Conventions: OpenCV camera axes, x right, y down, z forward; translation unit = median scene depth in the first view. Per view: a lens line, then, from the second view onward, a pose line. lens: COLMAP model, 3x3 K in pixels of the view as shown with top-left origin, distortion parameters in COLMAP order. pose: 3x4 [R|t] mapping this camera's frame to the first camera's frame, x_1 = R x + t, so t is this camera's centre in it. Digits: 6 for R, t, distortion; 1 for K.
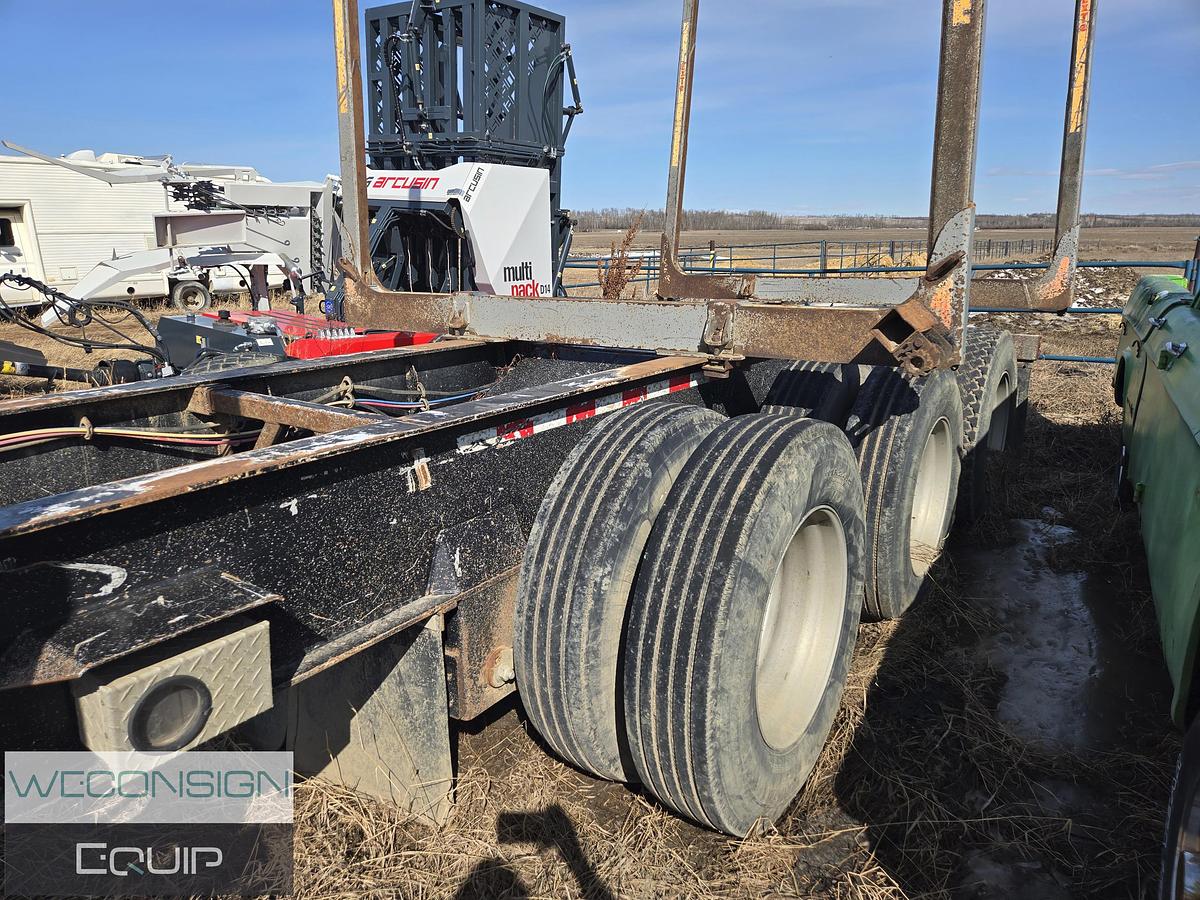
lens RADIAL K [[808.1, 0, 591.7], [0, 808.1, 431.3], [0, 0, 1]] dist [0.085887, -0.079245]
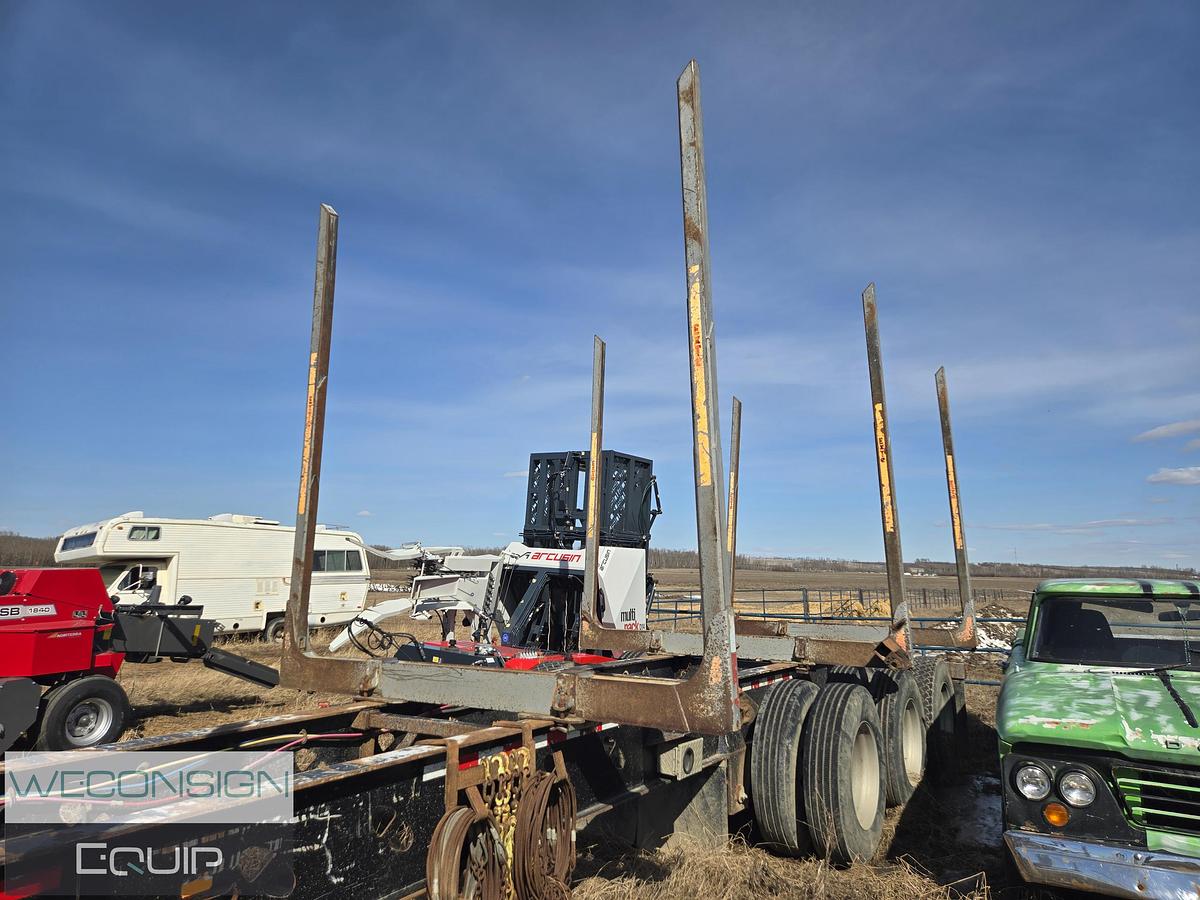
lens RADIAL K [[798.7, 0, 606.1], [0, 798.7, 424.7], [0, 0, 1]] dist [0.088908, -0.081672]
pose [[0.998711, 0.025047, 0.044158, -0.279620], [-0.004986, 0.914010, -0.405661, 0.118040], [-0.050522, 0.404918, 0.912956, -0.694978]]
